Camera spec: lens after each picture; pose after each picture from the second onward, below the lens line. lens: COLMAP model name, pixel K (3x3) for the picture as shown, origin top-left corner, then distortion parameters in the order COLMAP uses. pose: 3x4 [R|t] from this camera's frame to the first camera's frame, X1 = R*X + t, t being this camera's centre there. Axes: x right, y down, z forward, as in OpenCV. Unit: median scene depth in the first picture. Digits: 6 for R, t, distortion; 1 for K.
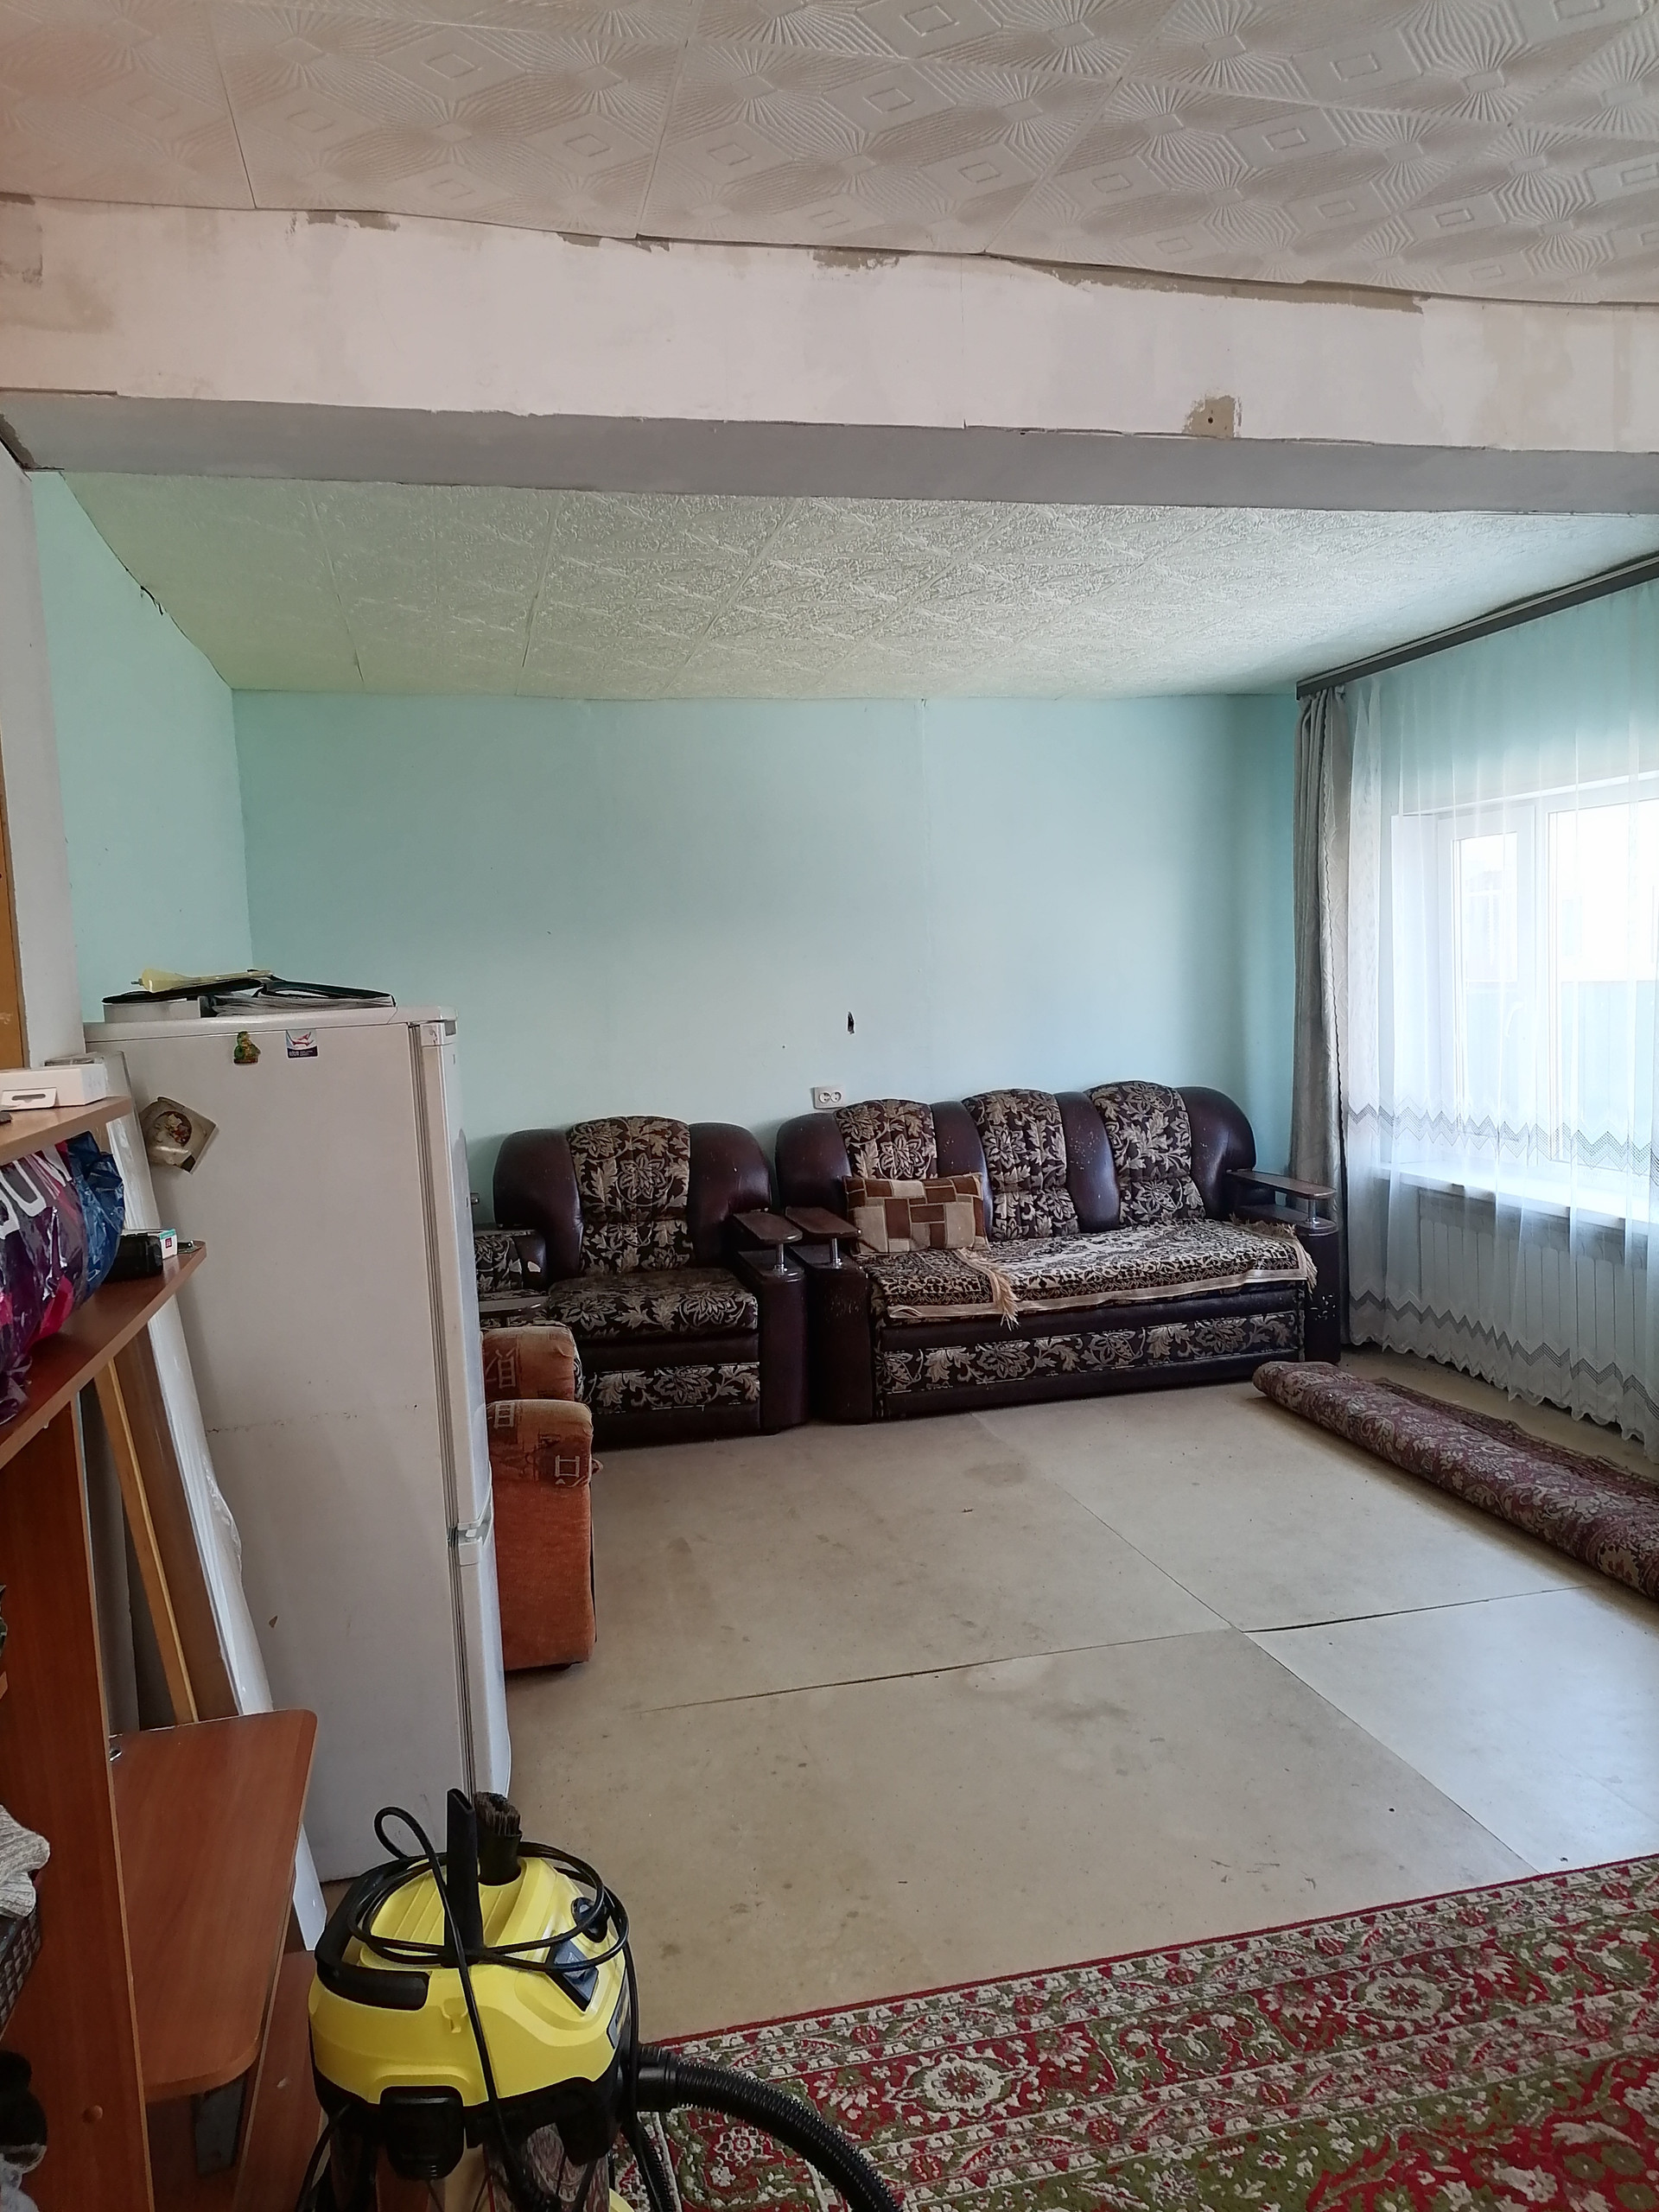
lens RADIAL K [[1657.8, 0, 827.6], [0, 1657.8, 1109.1], [0, 0, 1]] dist [0.087398, -0.110223]
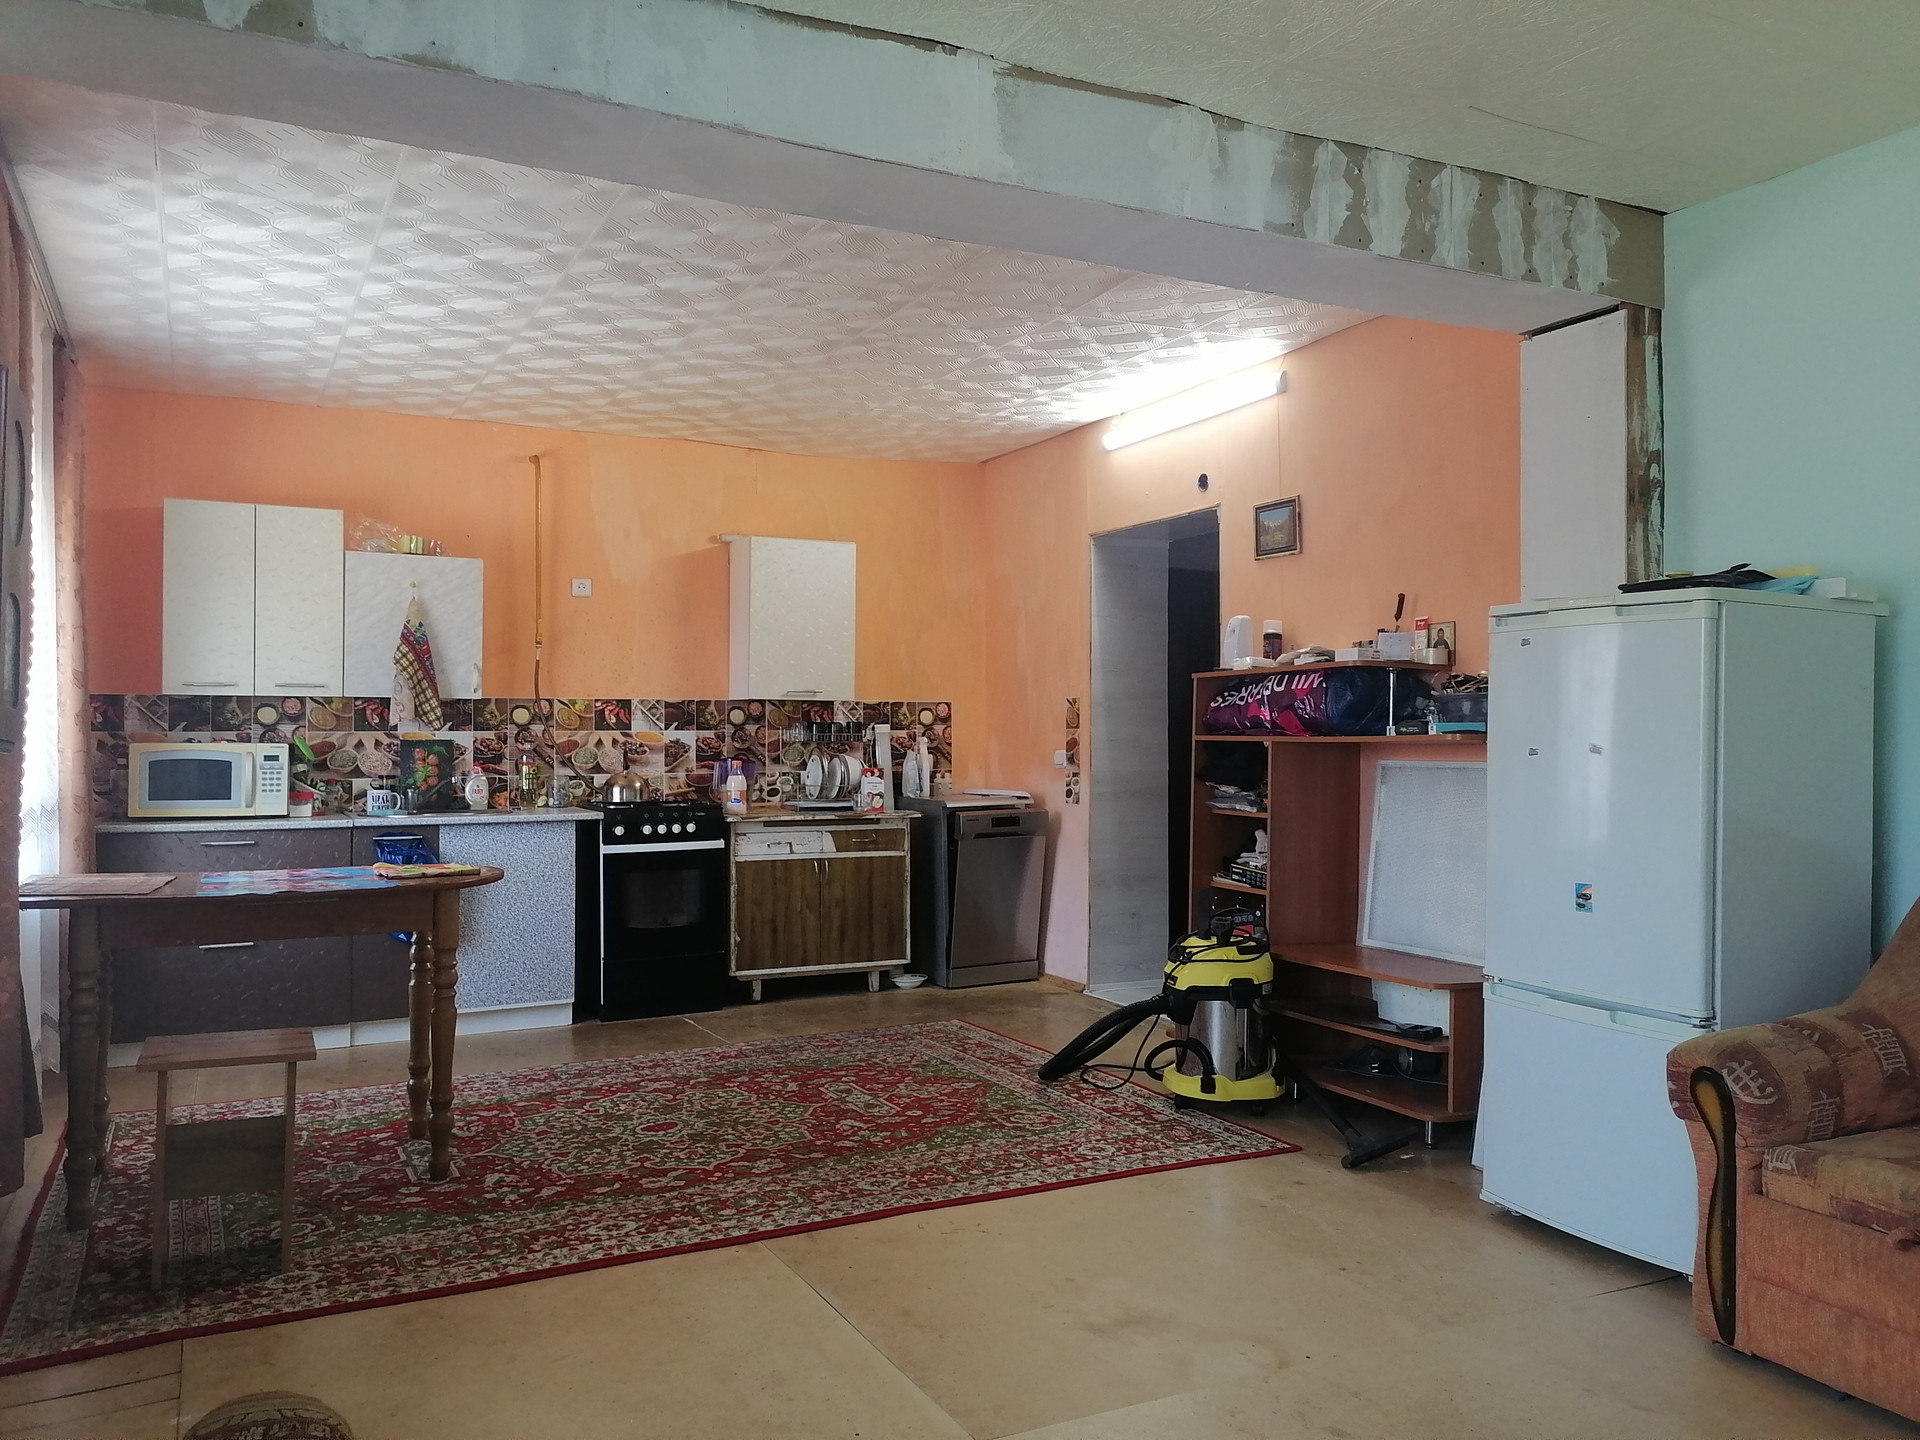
lens RADIAL K [[1438.9, 0, 976.4], [0, 1438.9, 713.8], [0, 0, 1]] dist [0.087398, -0.110223]
pose [[-0.966572, 0.032166, -0.254369, 0.617597], [0.014180, 0.997287, 0.072227, -0.078269], [0.256003, 0.066206, -0.964406, 2.482375]]
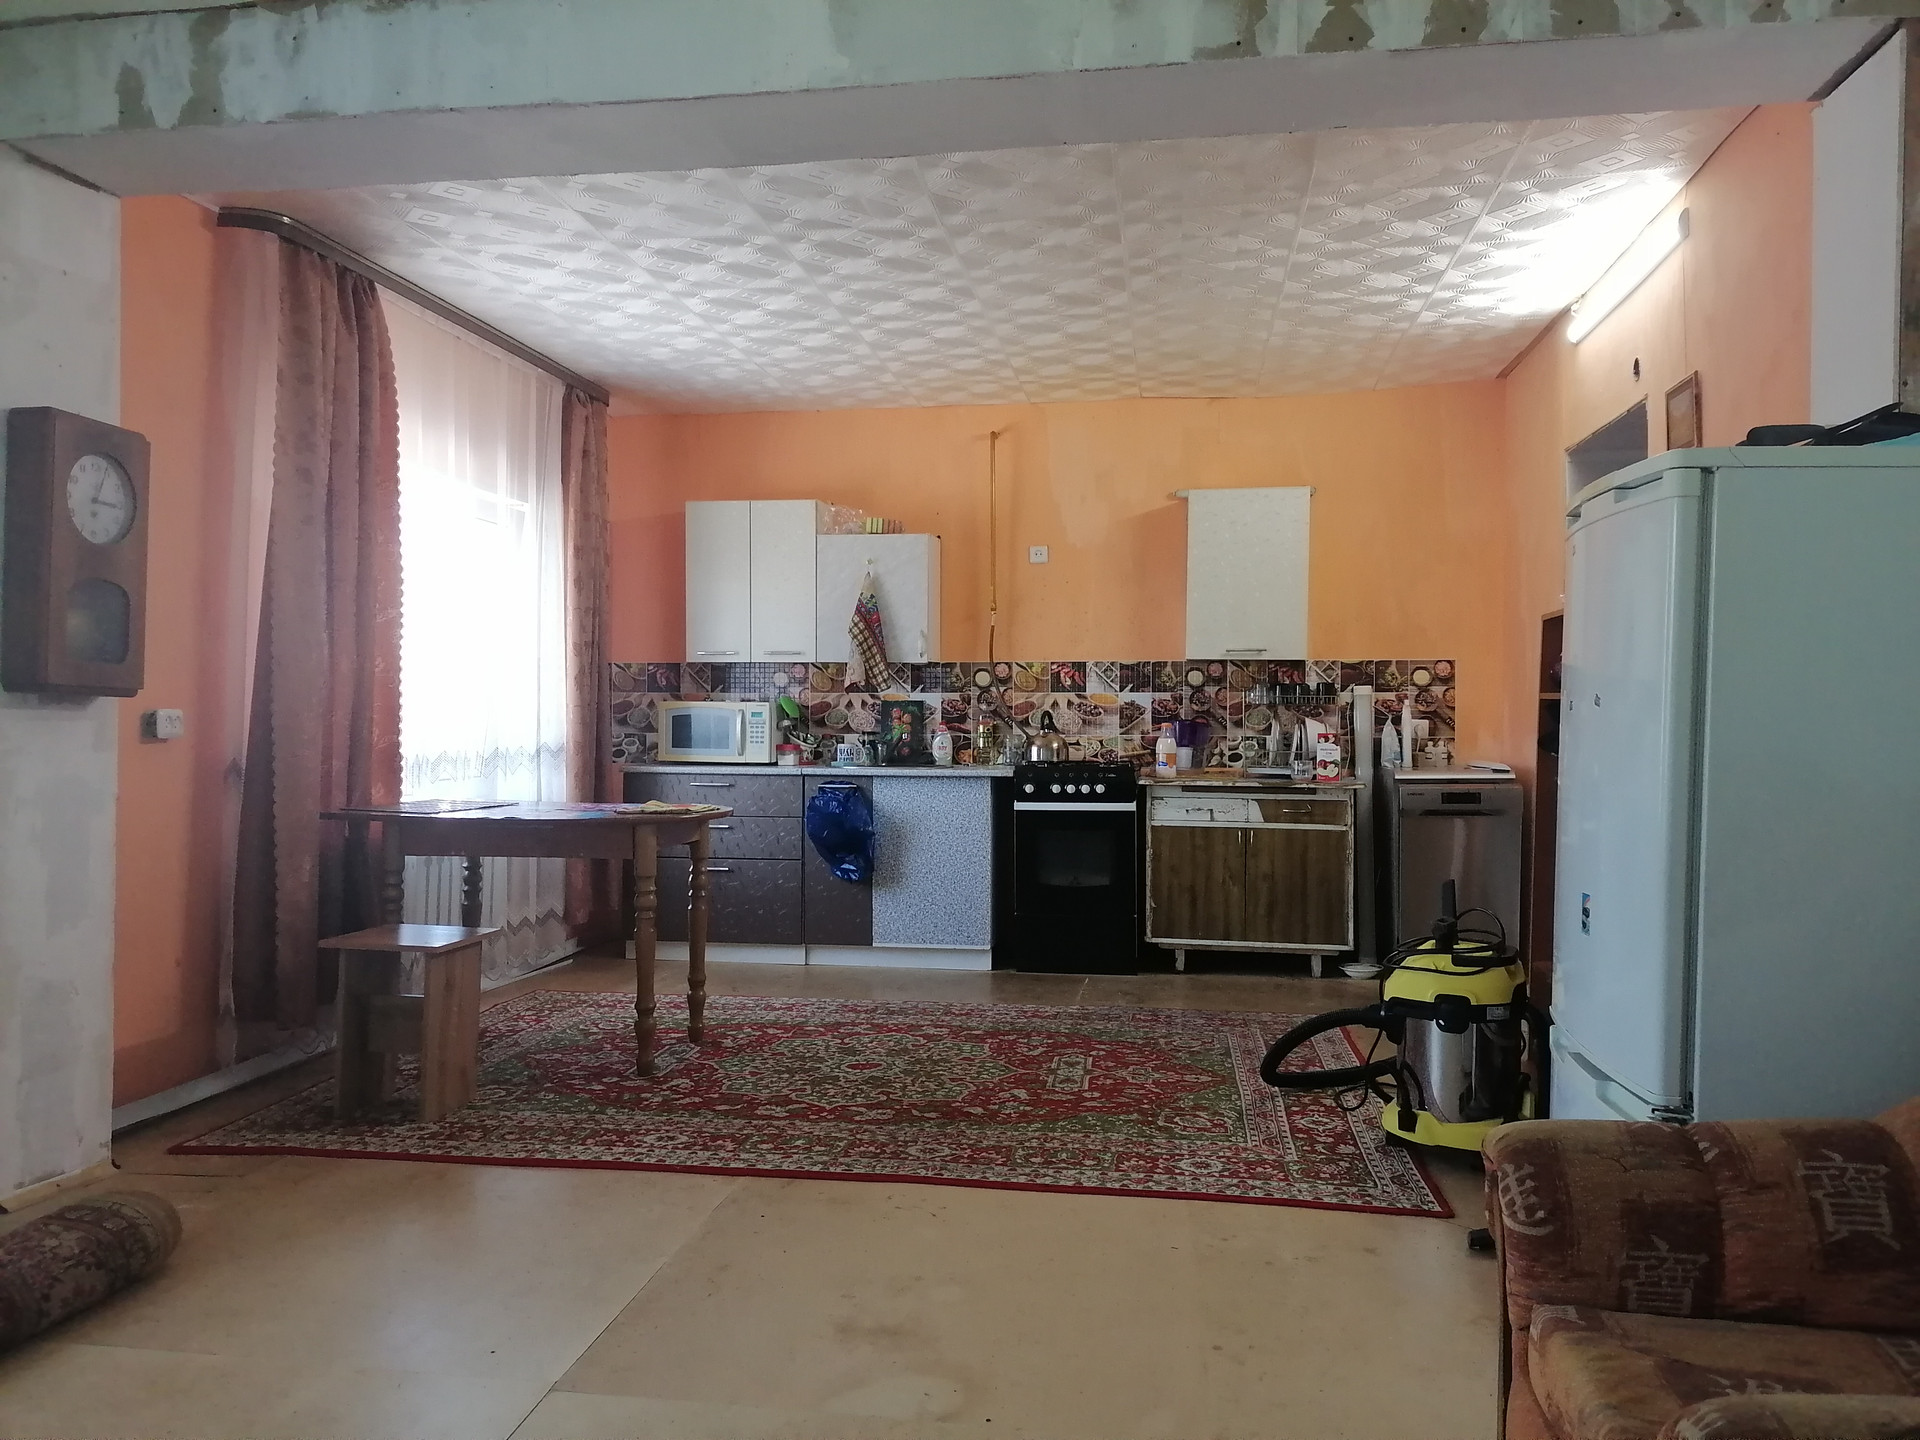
lens RADIAL K [[1438.9, 0, 969.0], [0, 1438.9, 708.9], [0, 0, 1]] dist [0.087398, -0.110223]
pose [[-0.930915, 0.031623, 0.363863, -0.251238], [0.058804, 0.996225, 0.063862, -0.016186], [-0.360470, 0.080847, -0.929261, 2.336279]]
